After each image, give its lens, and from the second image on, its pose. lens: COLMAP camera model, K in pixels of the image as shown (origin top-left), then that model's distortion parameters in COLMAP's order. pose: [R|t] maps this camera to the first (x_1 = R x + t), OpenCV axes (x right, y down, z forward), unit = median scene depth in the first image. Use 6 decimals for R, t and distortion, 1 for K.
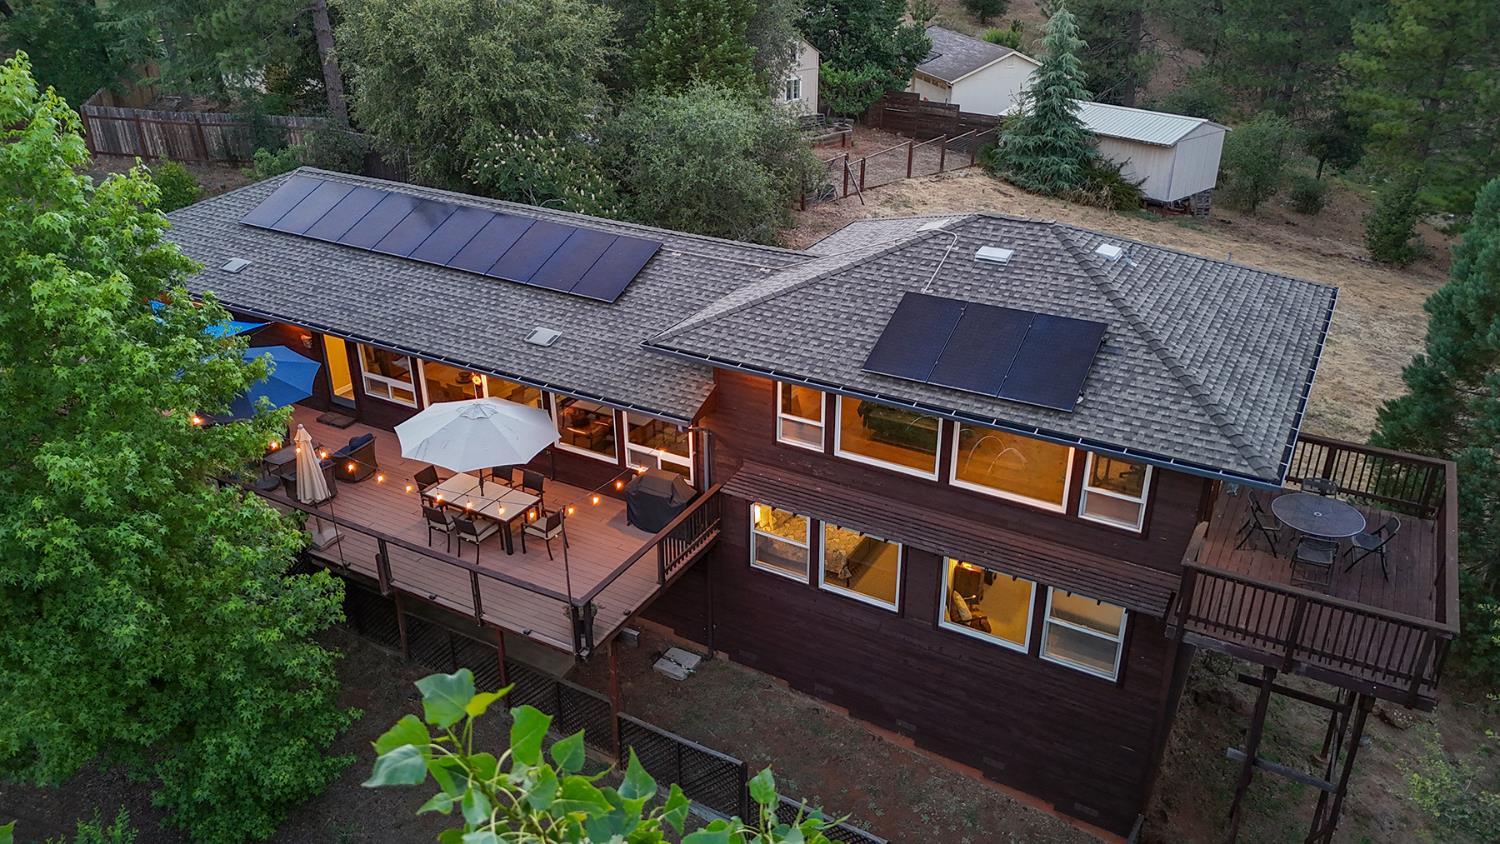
lens RADIAL K [[1096.5, 0, 749.5], [0, 1096.5, 417.7], [0, 0, 1]] dist [0.089841, -0.083013]
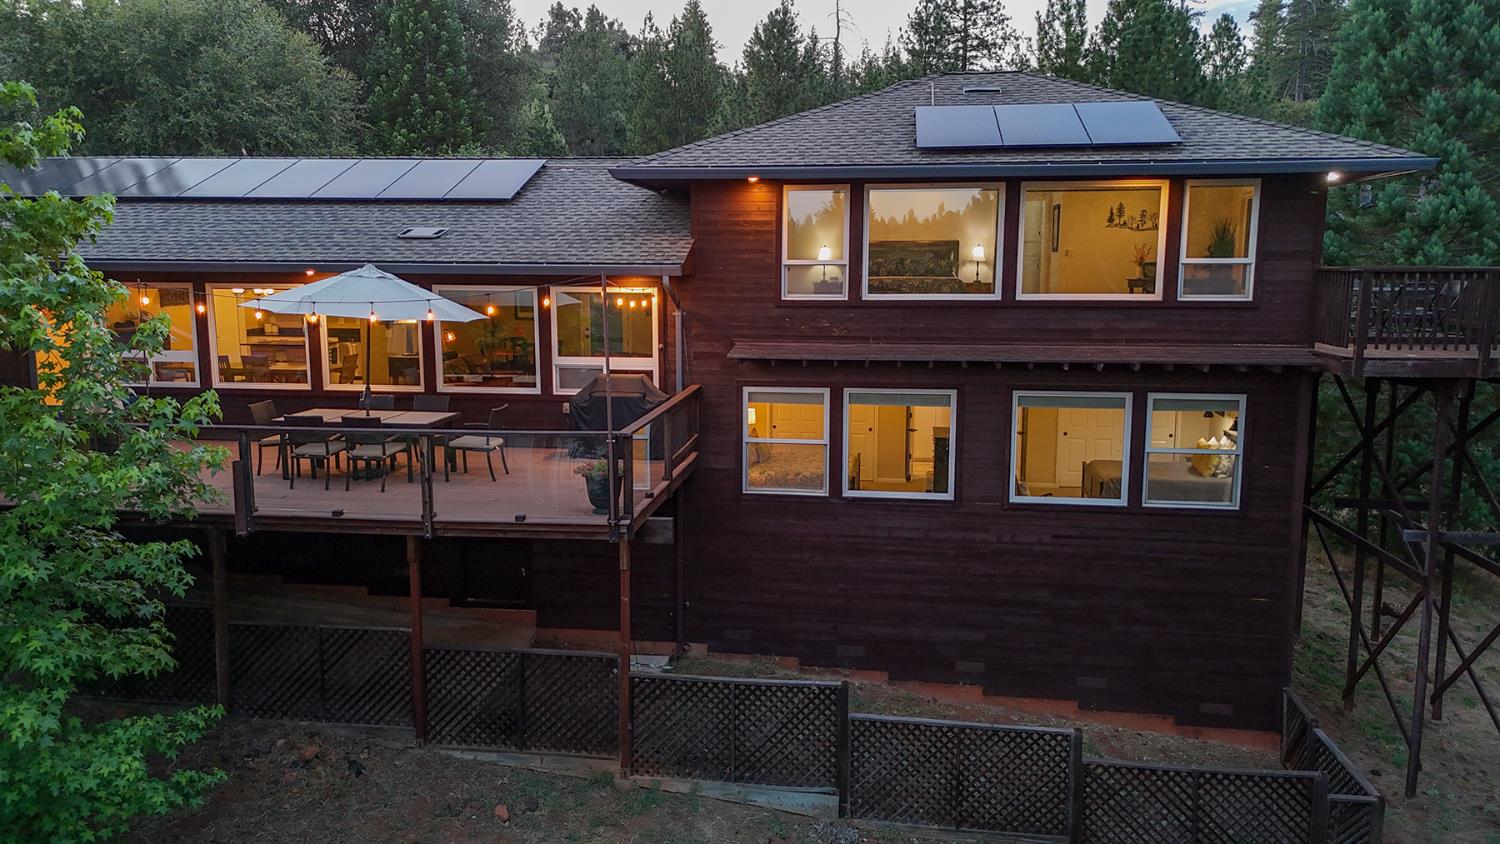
lens RADIAL K [[1088.6, 0, 750.0], [0, 1088.6, 422.0], [0, 0, 1]] dist [0.132880, -0.162693]
pose [[0.929565, -0.050756, 0.365148, -0.276756], [0.156970, 0.950699, -0.267454, 0.299678], [-0.333571, 0.305933, 0.891704, 0.314216]]
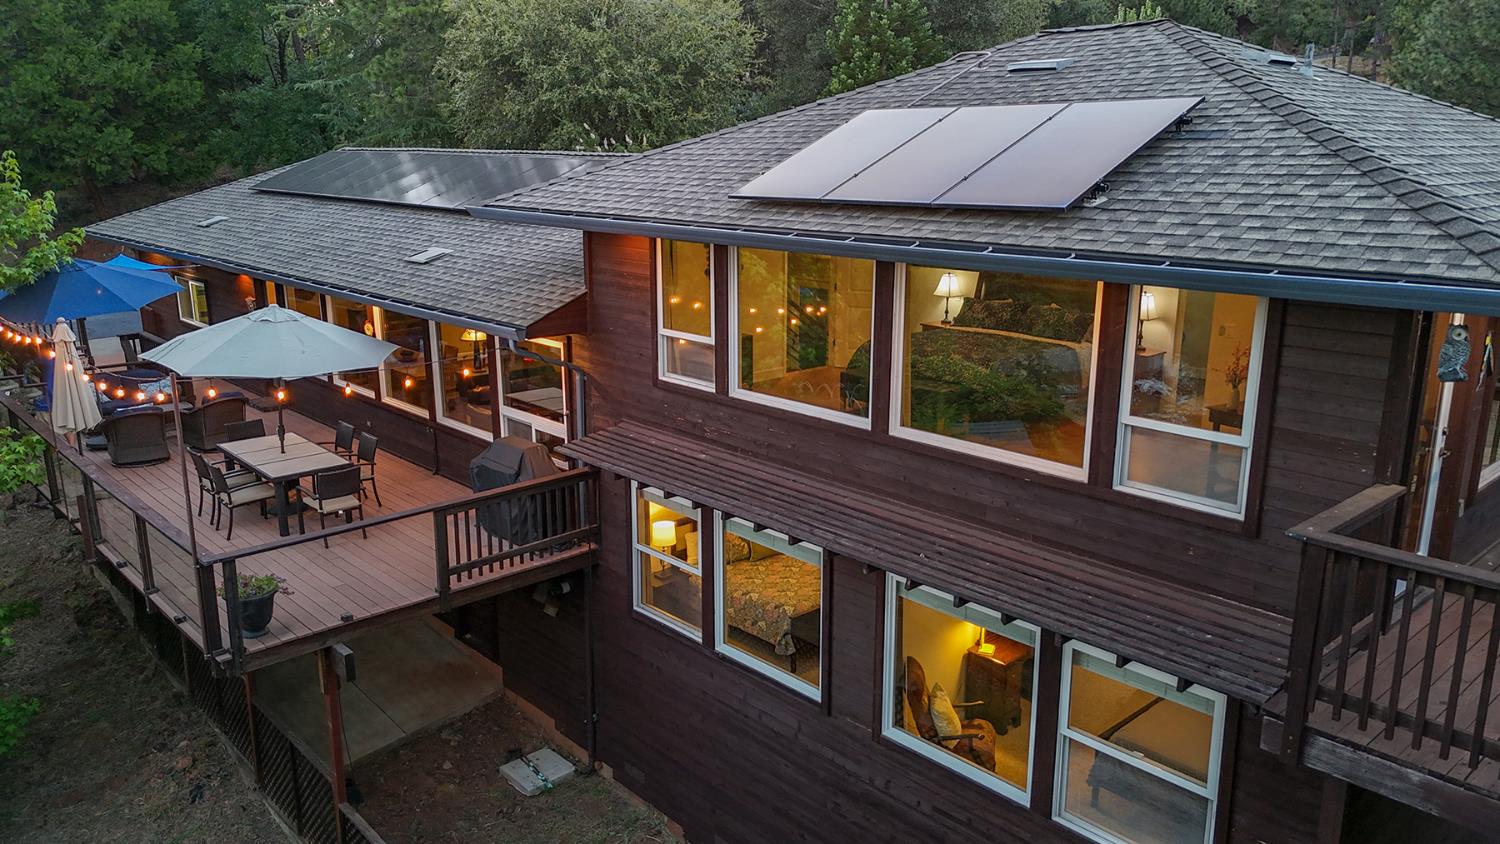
lens RADIAL K [[1096.5, 0, 749.5], [0, 1096.5, 417.7], [0, 0, 1]] dist [0.089841, -0.083013]
pose [[0.952514, 0.076295, -0.294781, 0.240553], [-0.136132, 0.972663, -0.188136, 0.141669], [0.272369, 0.219331, 0.936861, 0.433613]]
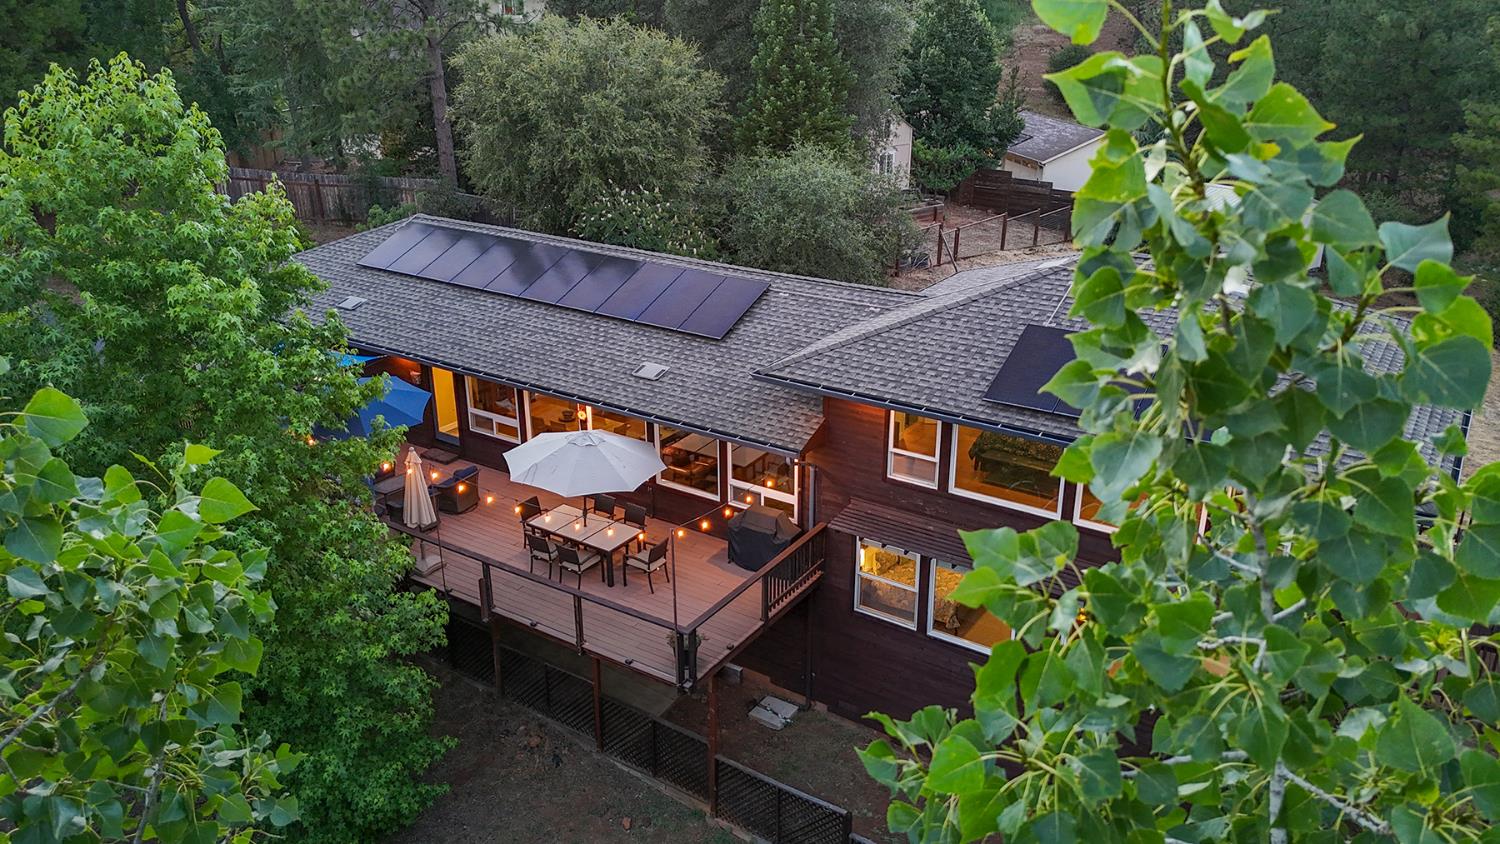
lens RADIAL K [[1088.6, 0, 750.0], [0, 1088.6, 422.0], [0, 0, 1]] dist [0.132880, -0.162693]
pose [[0.997544, 0.026469, -0.064851, -0.033404], [-0.031457, 0.996523, -0.077146, 0.048748], [0.062584, 0.078997, 0.994908, 0.024472]]
